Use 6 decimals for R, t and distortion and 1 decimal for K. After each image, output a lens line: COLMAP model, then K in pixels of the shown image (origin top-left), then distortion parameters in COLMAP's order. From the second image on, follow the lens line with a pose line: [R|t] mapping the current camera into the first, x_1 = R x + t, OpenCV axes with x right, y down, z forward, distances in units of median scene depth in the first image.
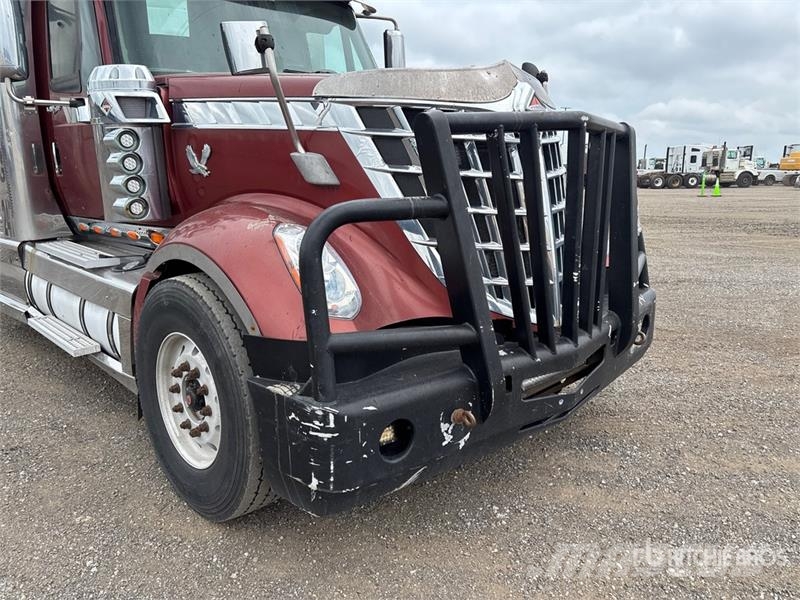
lens RADIAL K [[603.1, 0, 398.0], [0, 603.1, 298.5], [0, 0, 1]] dist [0.049532, -0.061671]
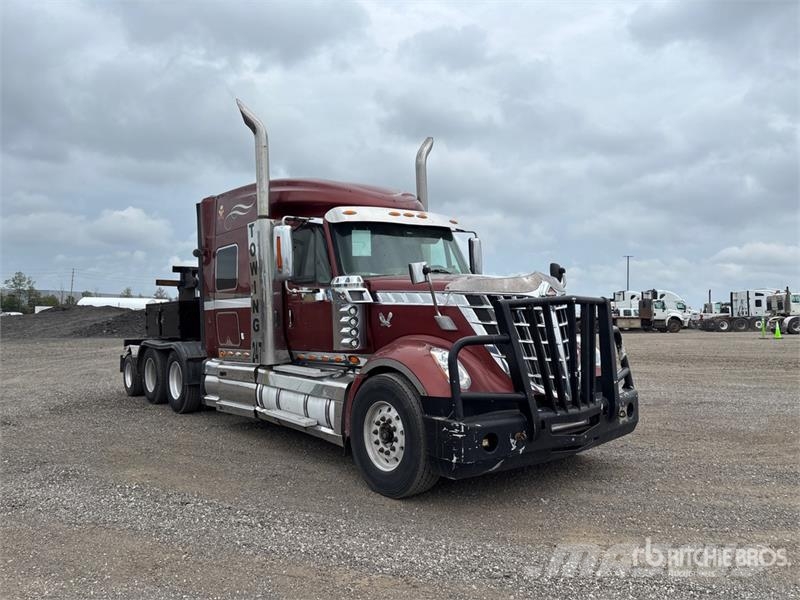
lens RADIAL K [[603.1, 0, 403.2], [0, 603.1, 296.8], [0, 0, 1]] dist [0.049532, -0.061671]
pose [[0.994529, -0.018532, -0.102807, -0.064002], [-0.006685, 0.970832, -0.239666, 0.195196], [0.104250, 0.239042, 0.965397, -1.033007]]
